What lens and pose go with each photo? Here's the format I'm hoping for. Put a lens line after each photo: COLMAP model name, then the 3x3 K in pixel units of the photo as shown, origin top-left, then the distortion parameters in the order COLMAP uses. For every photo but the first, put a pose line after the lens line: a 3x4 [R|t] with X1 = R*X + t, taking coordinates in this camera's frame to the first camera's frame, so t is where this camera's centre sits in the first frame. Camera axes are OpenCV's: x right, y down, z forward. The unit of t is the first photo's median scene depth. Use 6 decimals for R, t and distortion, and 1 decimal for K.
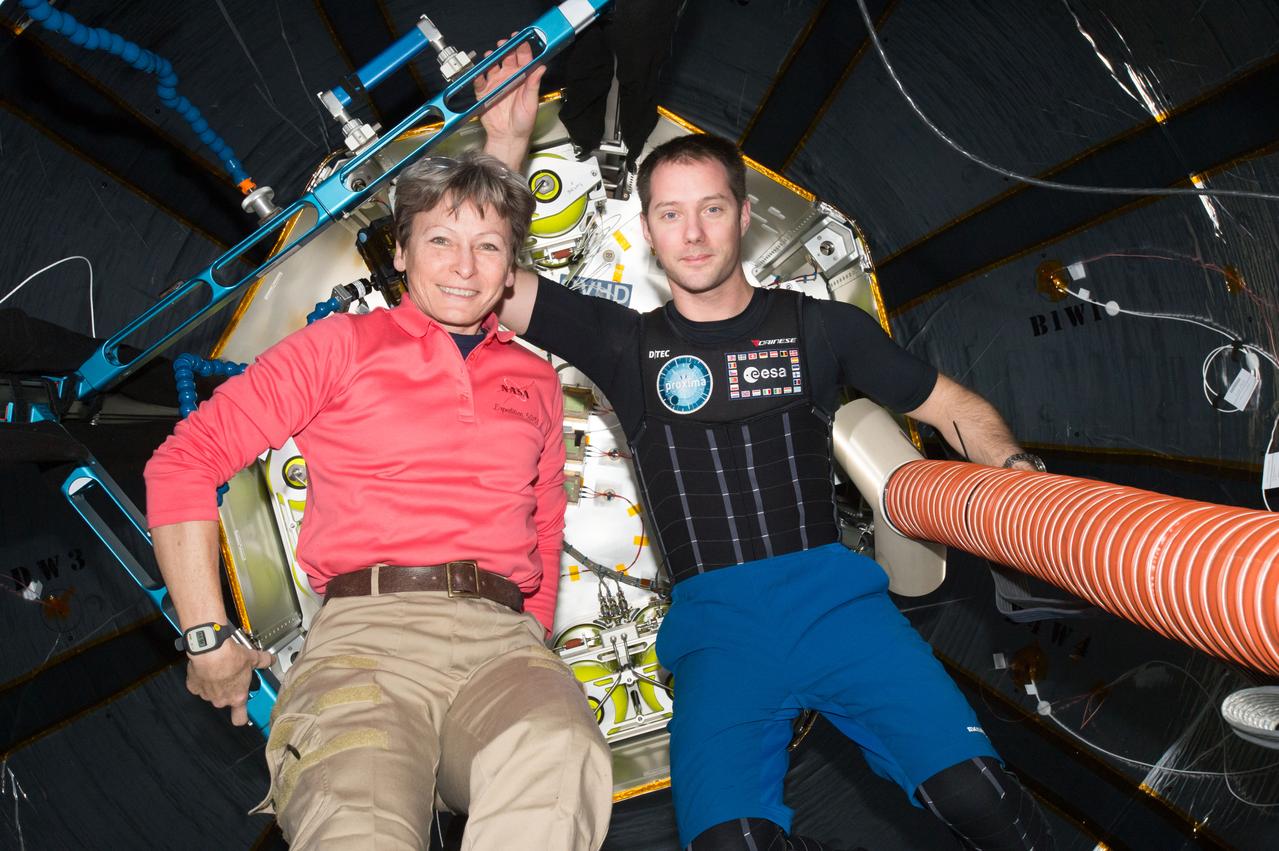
lens RADIAL K [[972.7, 0, 639.5], [0, 972.7, 425.5], [0, 0, 1]] dist [0.011420, 0.003136]
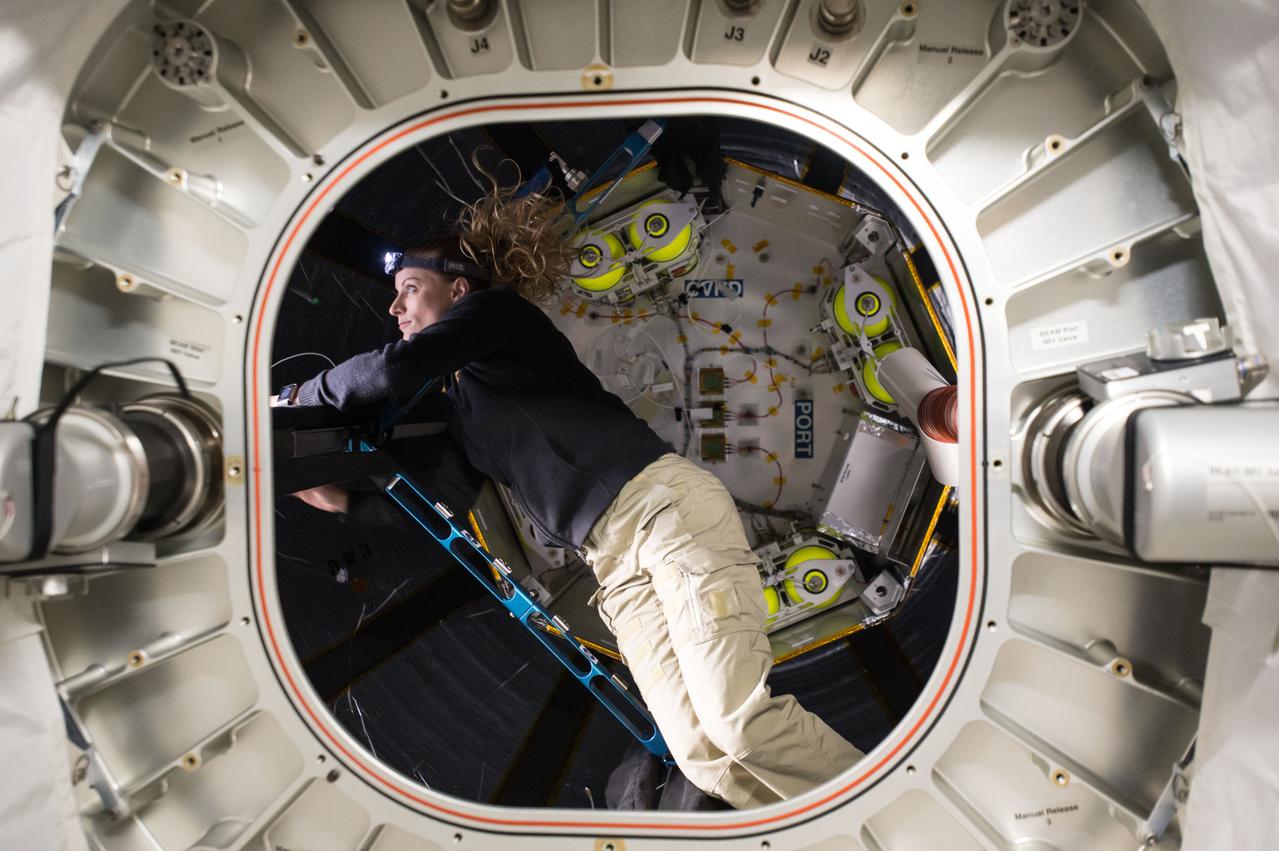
lens RADIAL K [[1198.5, 0, 639.5], [0, 1198.5, 425.5], [0, 0, 1]] dist [0.069390, 0.001289]
pose [[0.968985, -0.143042, -0.201512, 0.148593], [0.149564, 0.988598, 0.017440, -0.005849], [0.196720, -0.047038, 0.979331, -0.543339]]
